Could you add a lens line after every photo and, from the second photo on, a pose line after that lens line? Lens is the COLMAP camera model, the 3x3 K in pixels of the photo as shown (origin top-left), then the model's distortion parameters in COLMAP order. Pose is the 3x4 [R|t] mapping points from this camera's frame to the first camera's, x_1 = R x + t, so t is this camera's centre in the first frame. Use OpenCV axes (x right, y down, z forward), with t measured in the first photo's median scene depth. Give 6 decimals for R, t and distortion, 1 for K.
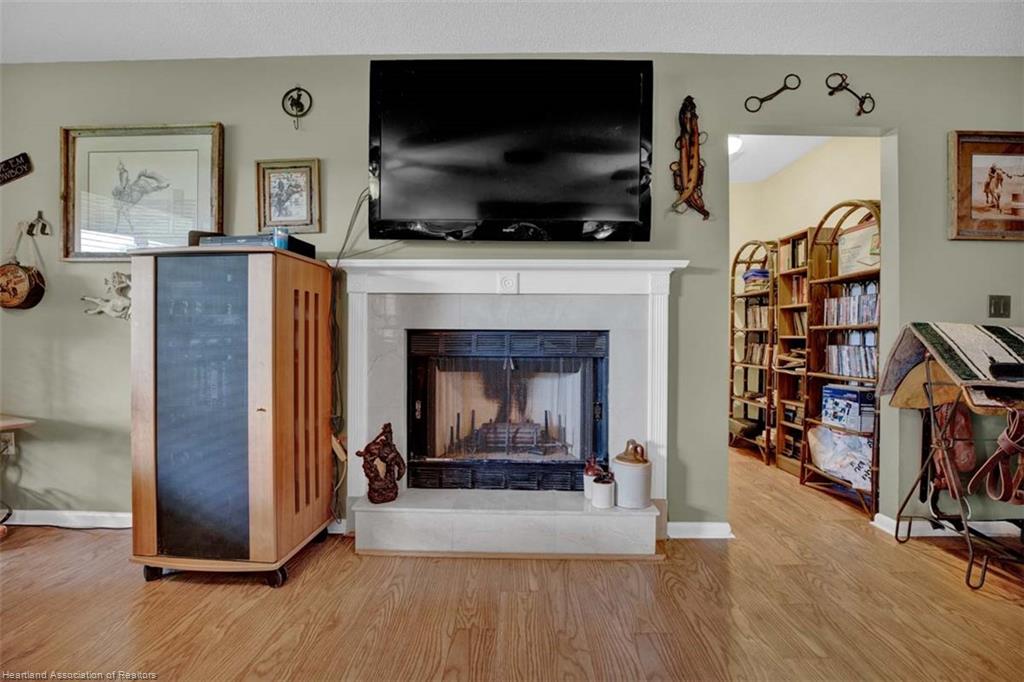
lens RADIAL K [[472.1, 0, 513.2], [0, 472.1, 337.3], [0, 0, 1]] dist [-0.032065, 0.005722]
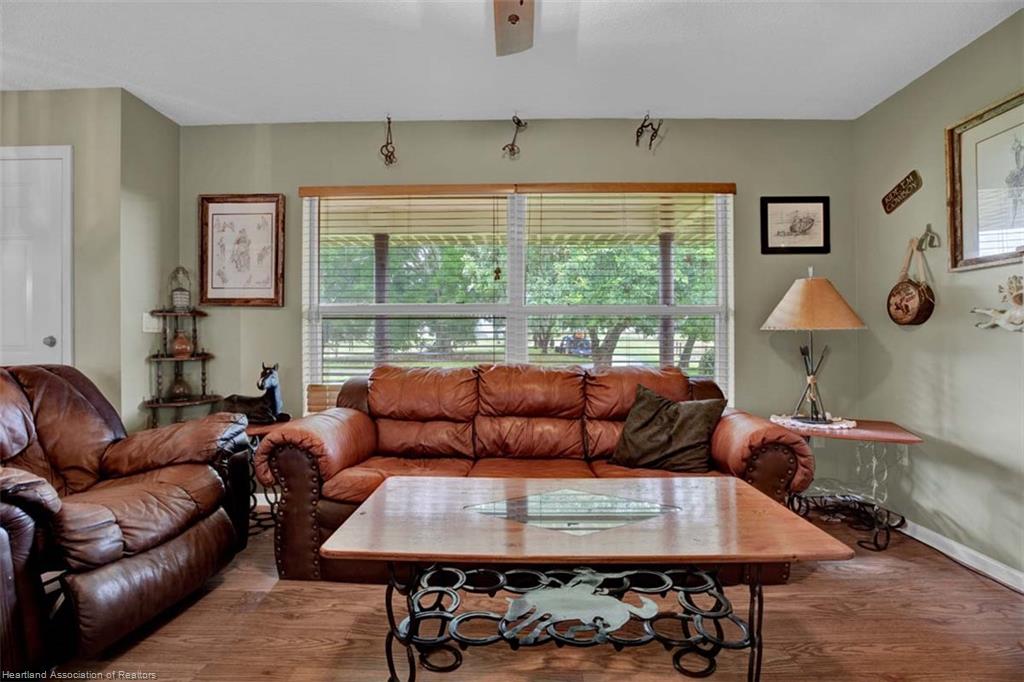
lens RADIAL K [[472.1, 0, 506.8], [0, 472.1, 339.2], [0, 0, 1]] dist [-0.032065, 0.005722]
pose [[-0.020713, -0.006262, -0.999766, -0.033759], [-0.002847, 0.999977, -0.006205, -0.021650], [0.999781, 0.002718, -0.020731, 0.122519]]
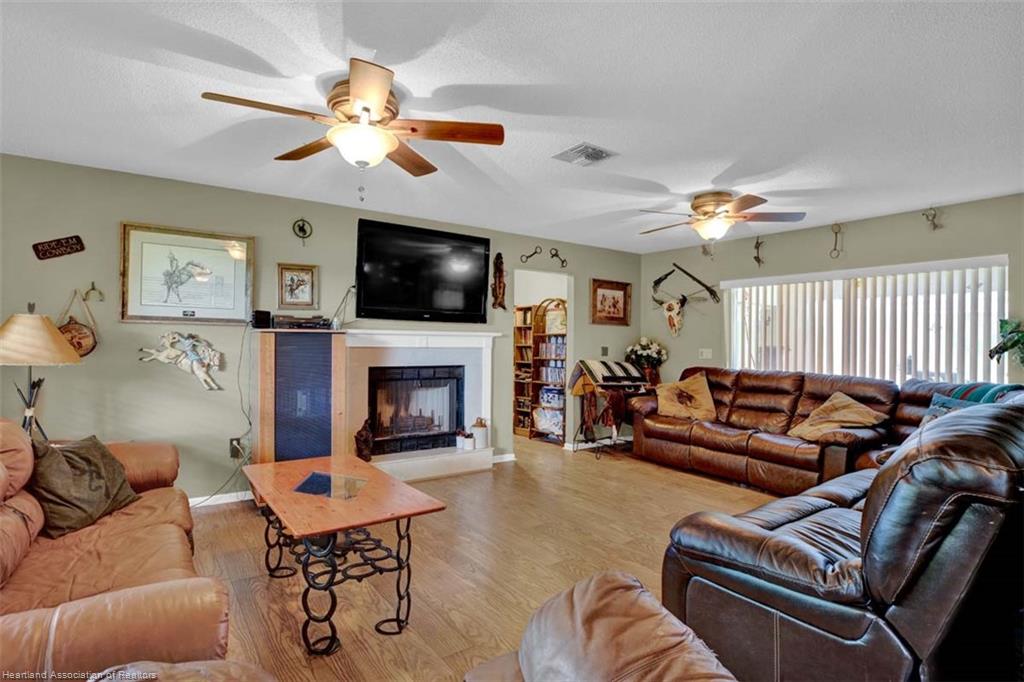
lens RADIAL K [[533.7, 0, 510.6], [0, 533.7, 344.2], [0, 0, 1]] dist [0.001007, -0.000399]
pose [[0.801297, 0.001949, 0.598263, -0.995136], [-0.005858, 0.999972, 0.004589, -0.113375], [-0.598238, -0.007182, 0.801287, -0.933108]]
